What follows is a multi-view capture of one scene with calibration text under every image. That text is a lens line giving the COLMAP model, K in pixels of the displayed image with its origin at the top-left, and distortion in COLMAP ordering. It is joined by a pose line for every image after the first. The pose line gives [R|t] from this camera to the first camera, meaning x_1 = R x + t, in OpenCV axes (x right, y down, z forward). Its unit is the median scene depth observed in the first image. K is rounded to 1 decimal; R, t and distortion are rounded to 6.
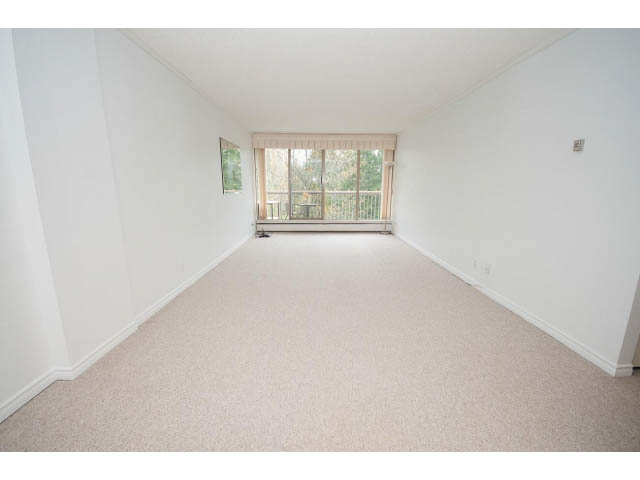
lens RADIAL K [[280.0, 0, 320.5], [0, 280.0, 249.1], [0, 0, 1]] dist [0.001088, 0.000174]
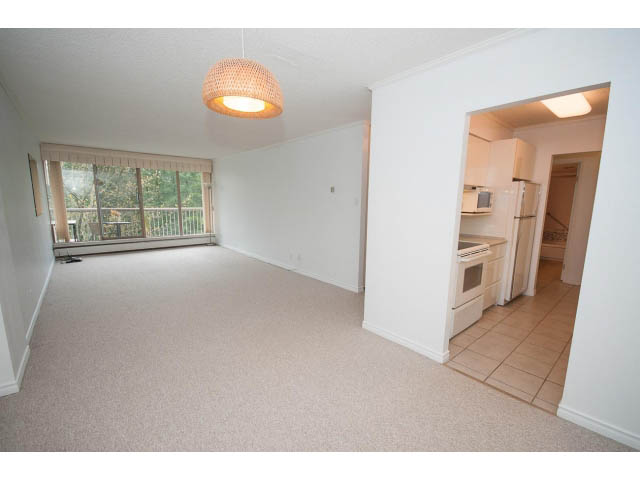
lens RADIAL K [[280.0, 0, 320.5], [0, 280.0, 249.1], [0, 0, 1]] dist [0.001088, 0.000174]
pose [[0.767313, -0.106567, 0.632356, -0.152140], [0.133582, 0.991026, 0.004921, 0.014060], [-0.627206, 0.080696, 0.774662, -0.154805]]
